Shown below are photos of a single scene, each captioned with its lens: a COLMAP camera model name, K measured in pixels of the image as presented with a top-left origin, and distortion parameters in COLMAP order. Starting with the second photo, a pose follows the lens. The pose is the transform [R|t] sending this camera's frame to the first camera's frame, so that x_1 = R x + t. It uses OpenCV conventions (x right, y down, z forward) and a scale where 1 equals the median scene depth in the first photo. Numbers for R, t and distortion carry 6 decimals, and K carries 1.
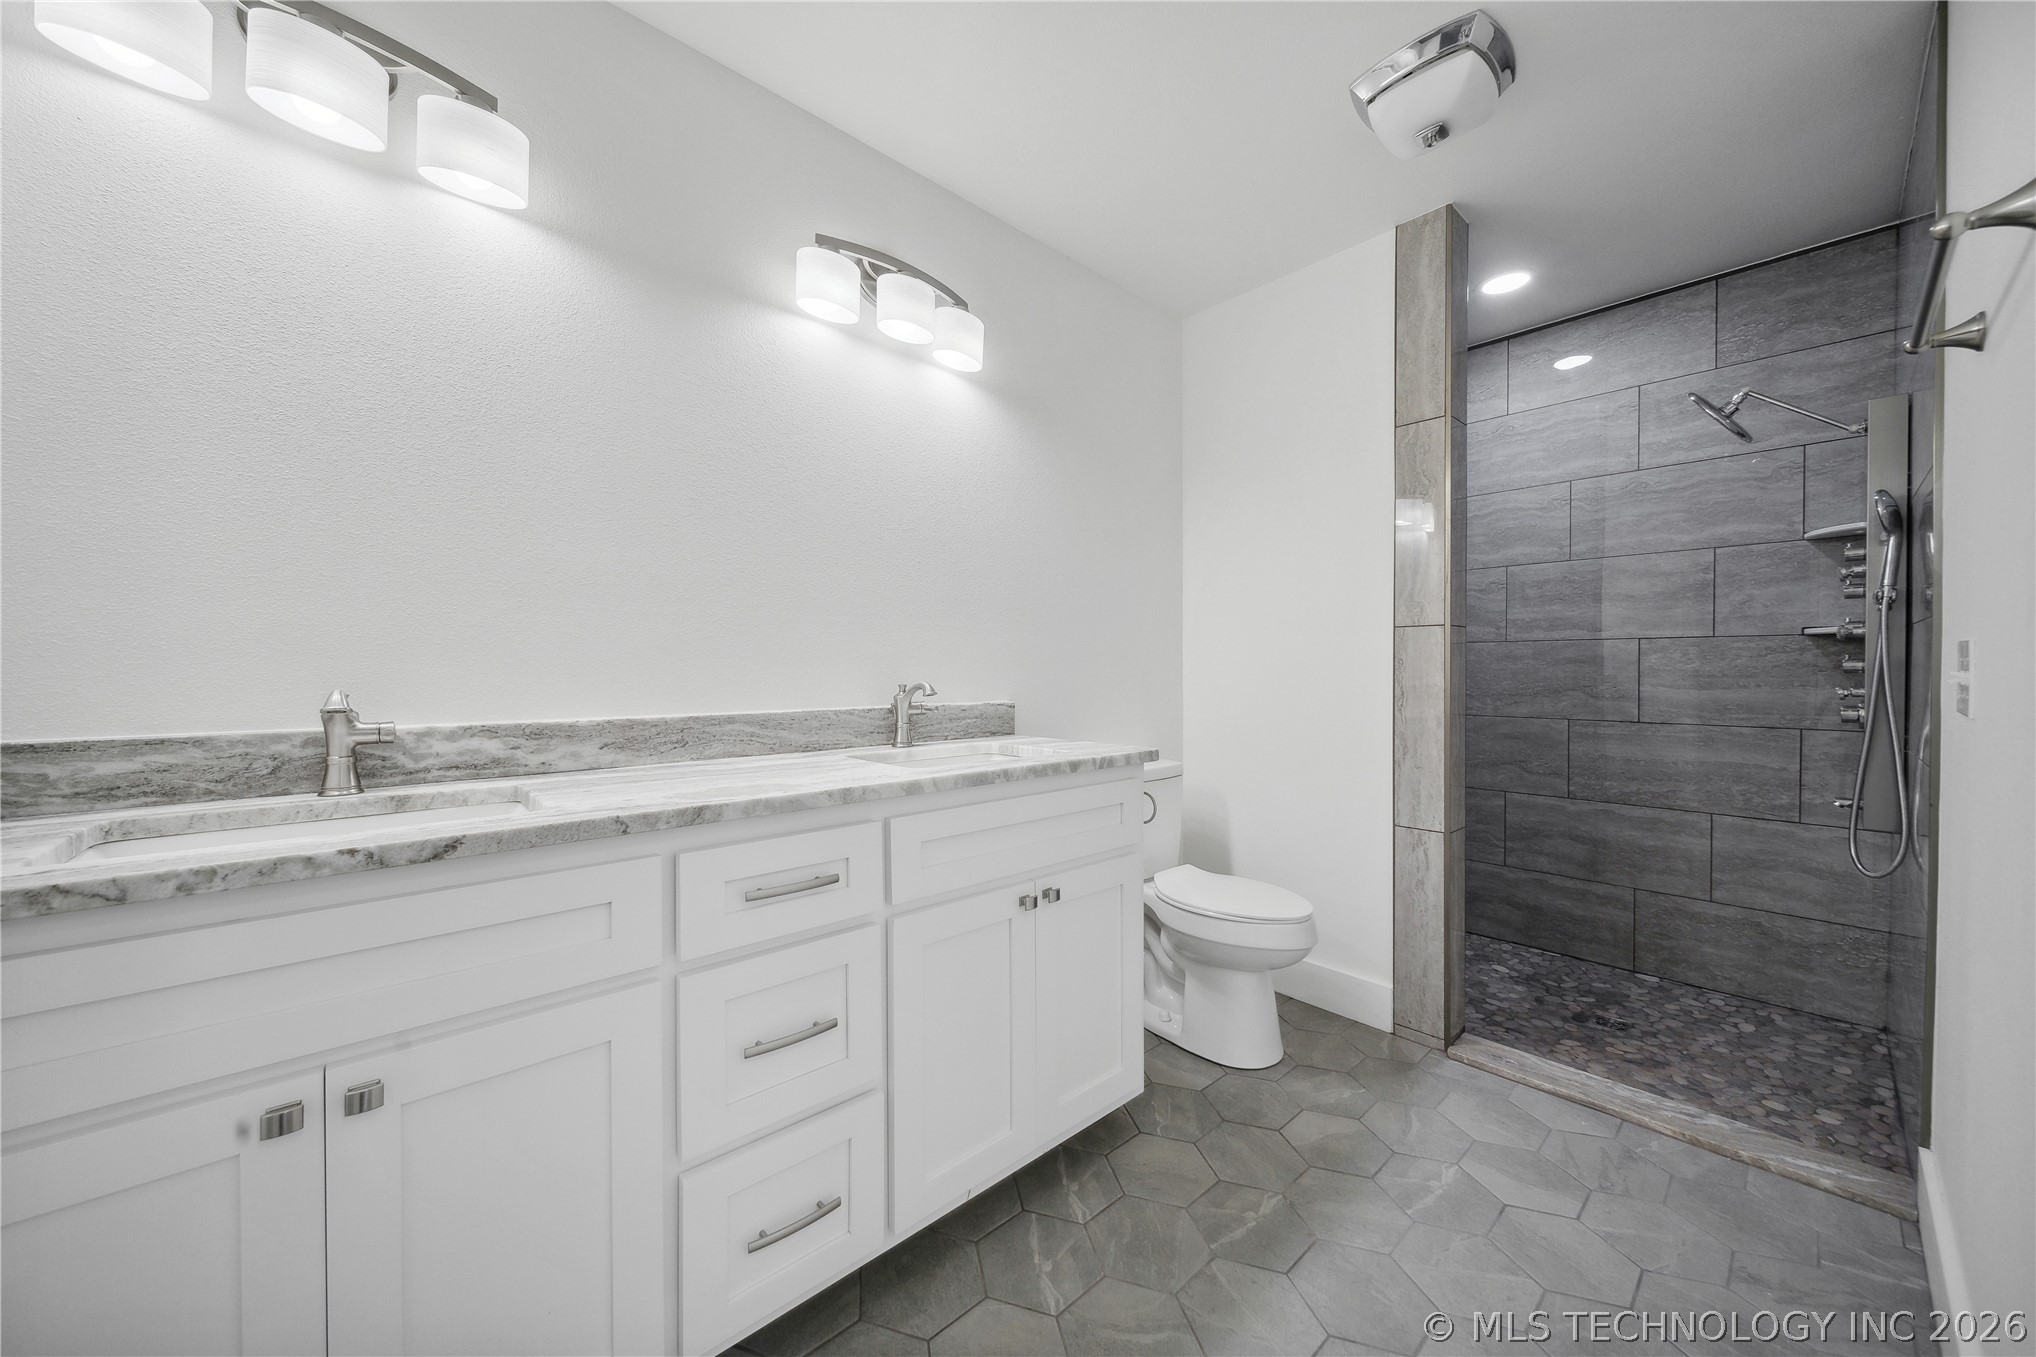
lens RADIAL K [[719.9, 0, 1007.7], [0, 719.9, 673.8], [0, 0, 1]] dist [-0.003572, -0.000392]
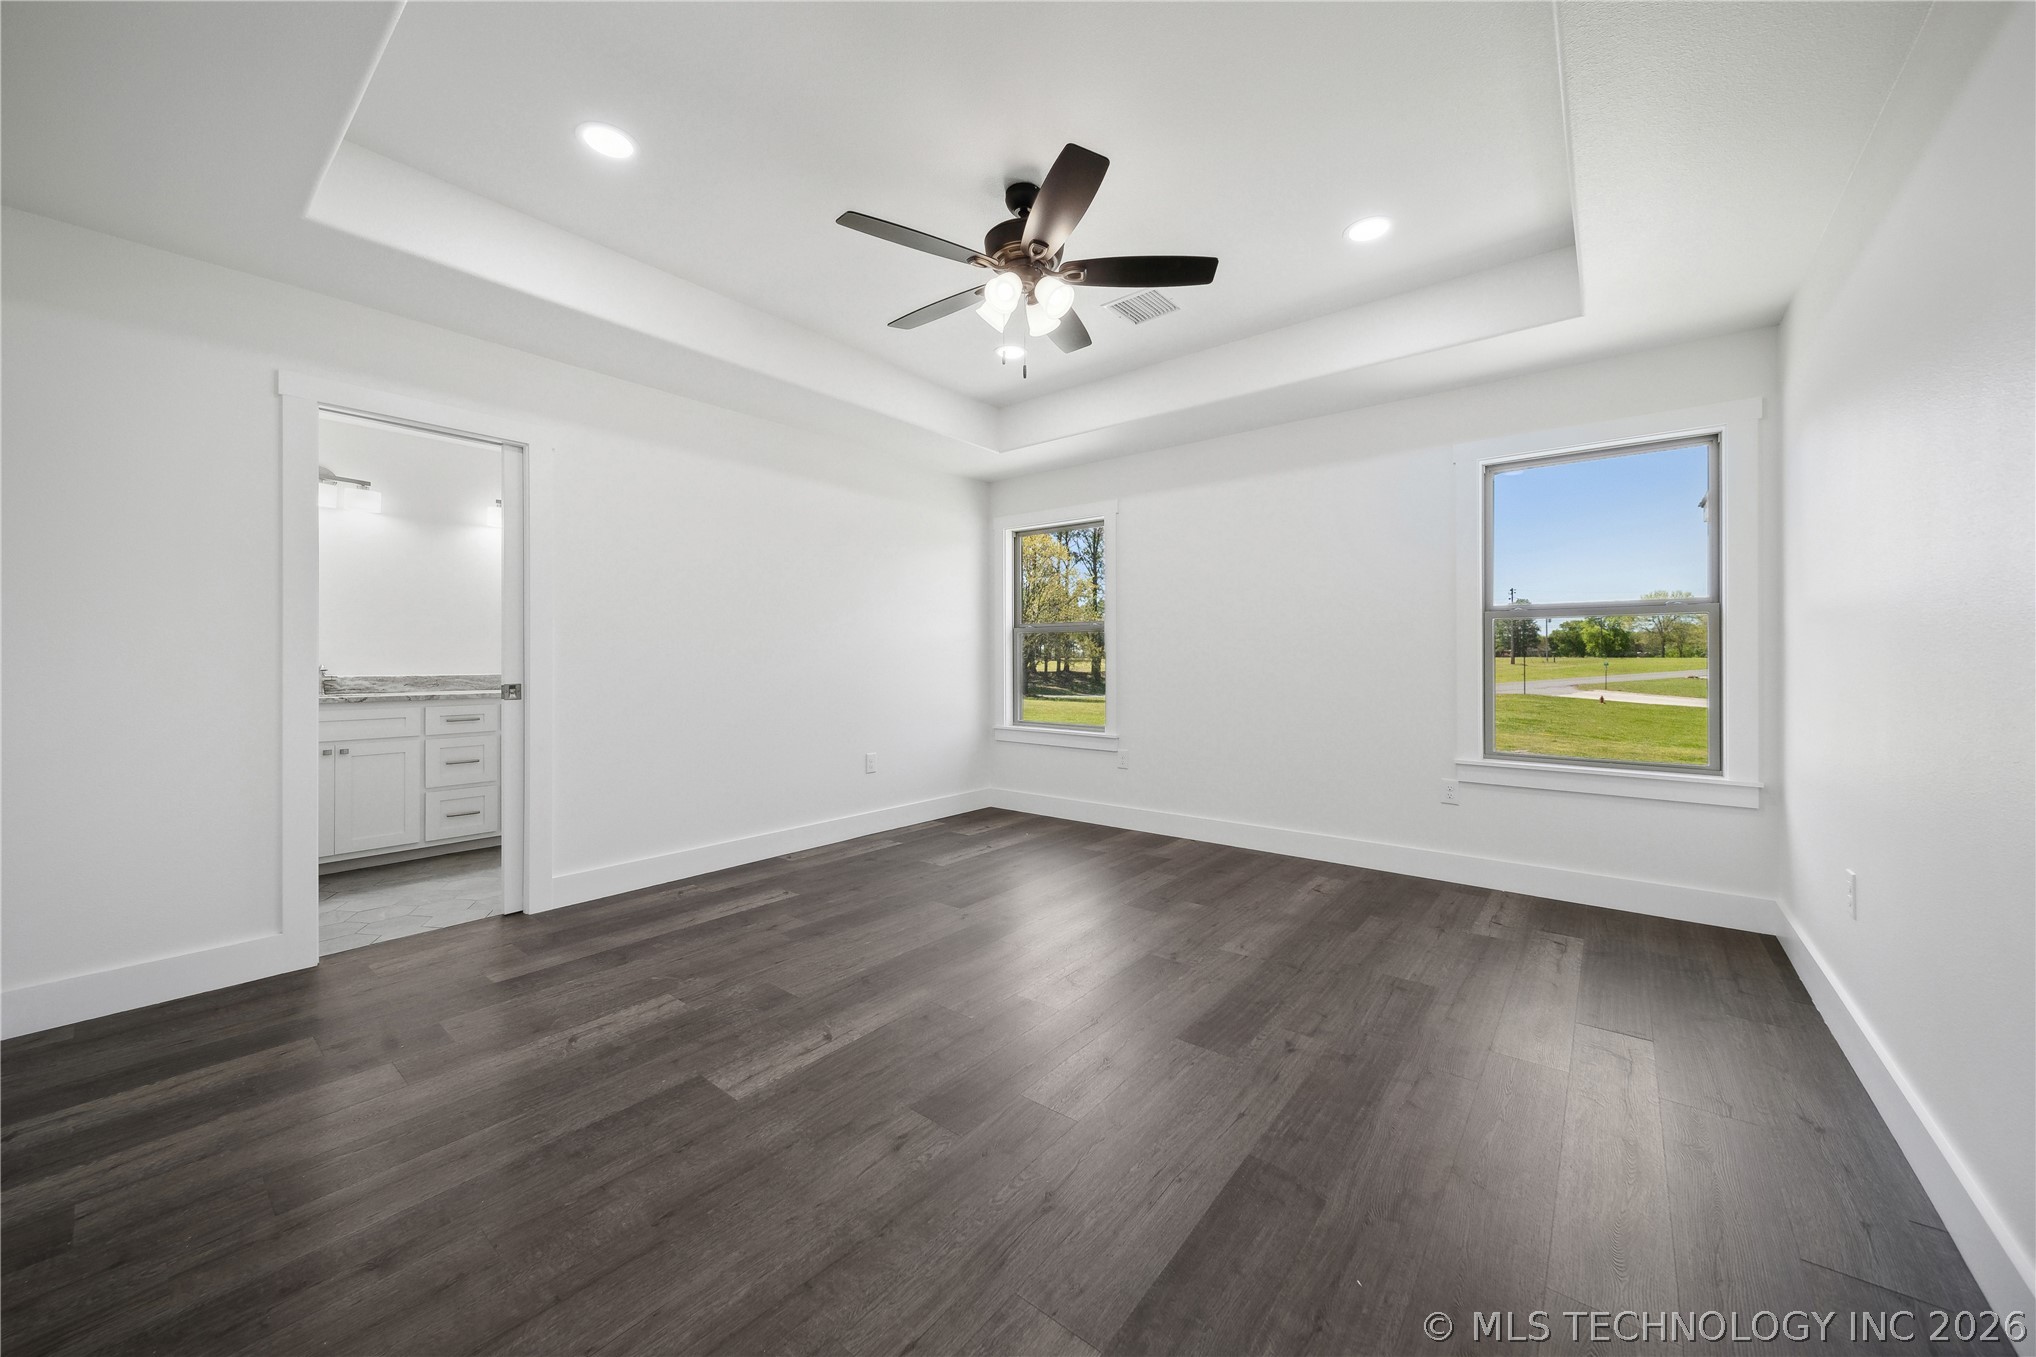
lens RADIAL K [[737.2, 0, 1020.1], [0, 737.2, 651.3], [0, 0, 1]] dist [0.002625, -0.000006]
pose [[0.985939, 0.001786, 0.167094, 1.860931], [0.000337, 0.999920, -0.012675, 0.001368], [-0.167103, 0.012553, 0.985859, -3.165373]]
